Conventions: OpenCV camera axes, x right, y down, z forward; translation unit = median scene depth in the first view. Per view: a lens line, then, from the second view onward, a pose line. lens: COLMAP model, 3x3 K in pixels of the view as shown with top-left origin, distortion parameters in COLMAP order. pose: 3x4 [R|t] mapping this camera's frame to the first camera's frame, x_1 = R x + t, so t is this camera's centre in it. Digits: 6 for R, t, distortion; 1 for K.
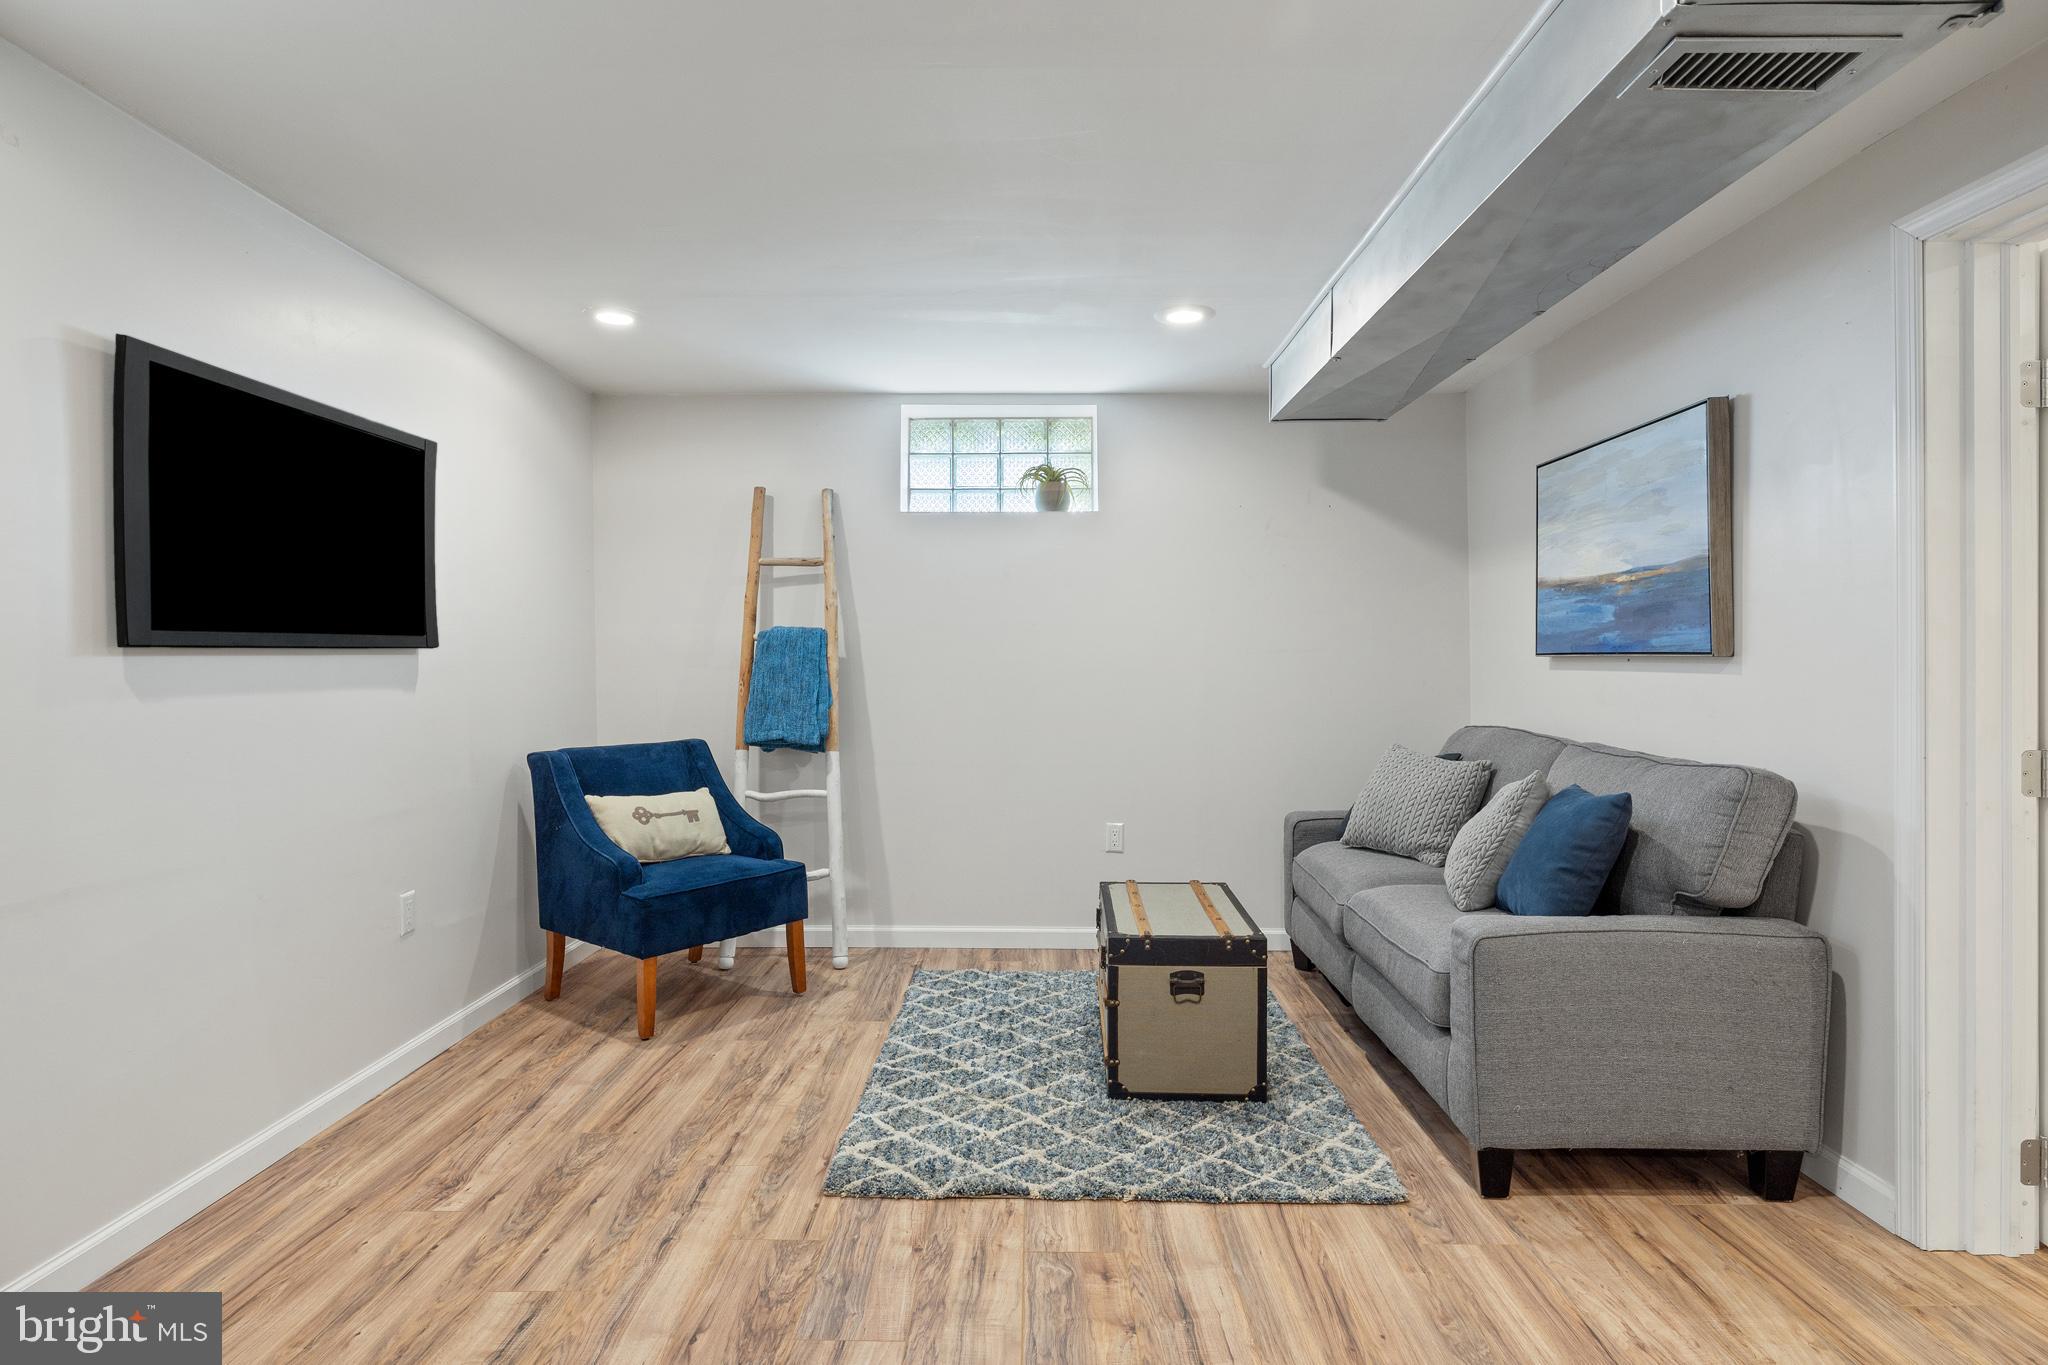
lens RADIAL K [[1075.5, 0, 1030.8], [0, 1075.5, 668.4], [0, 0, 1]] dist [0.004409, -0.002907]
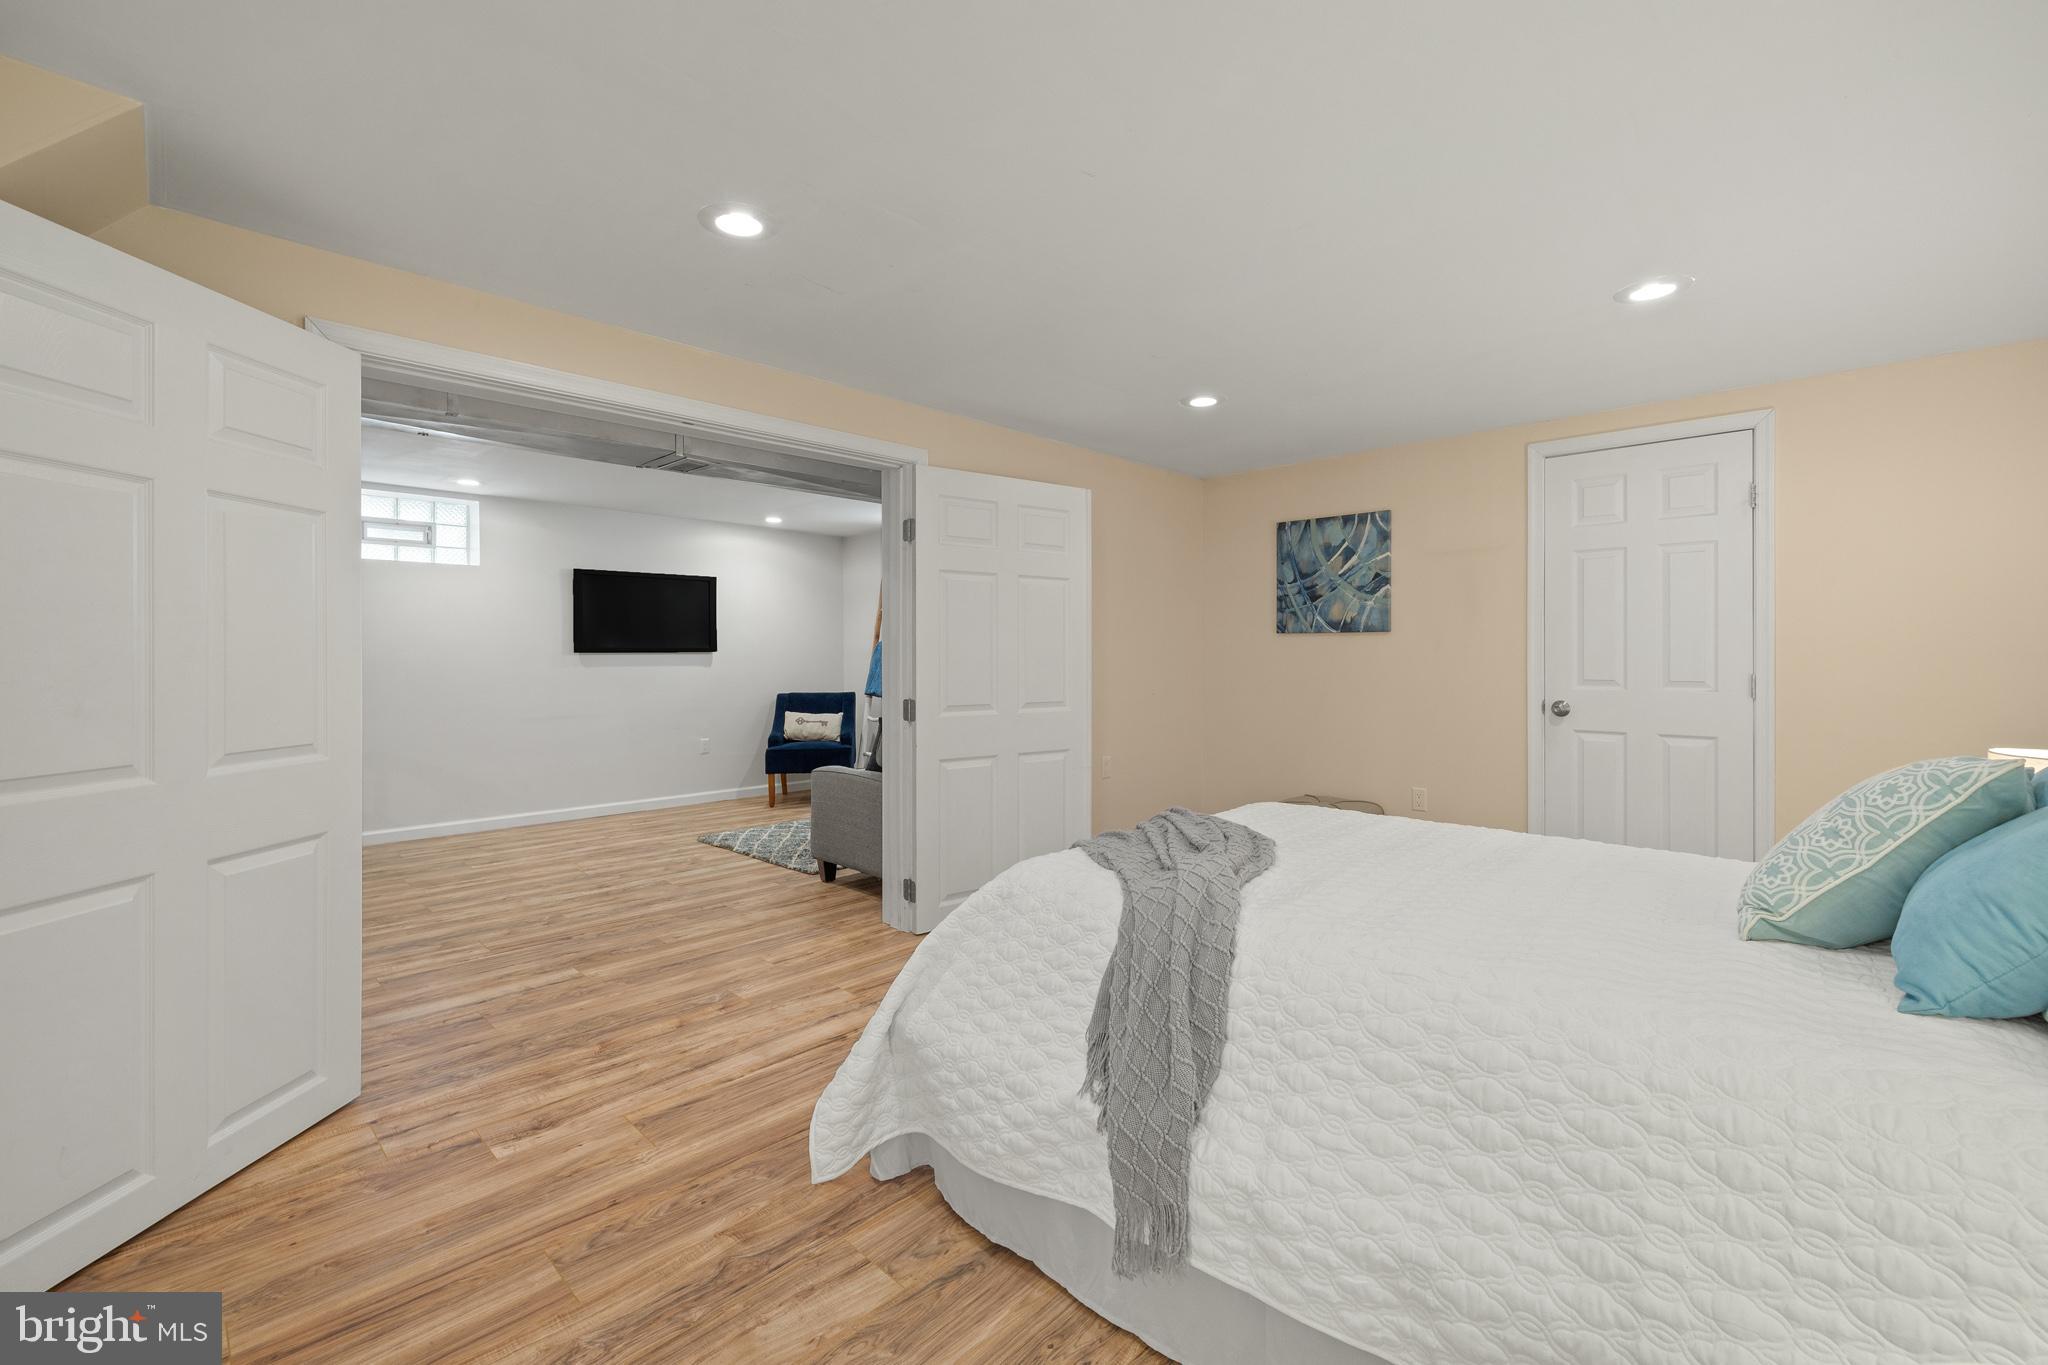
lens RADIAL K [[862.1, 0, 1021.4], [0, 862.1, 663.5], [0, 0, 1]] dist [0.001940, -0.000917]
pose [[0.731226, 0.012591, -0.682019, 1.298932], [-0.010292, 0.999919, 0.007425, -0.010895], [0.682058, 0.001589, 0.731296, -0.071552]]
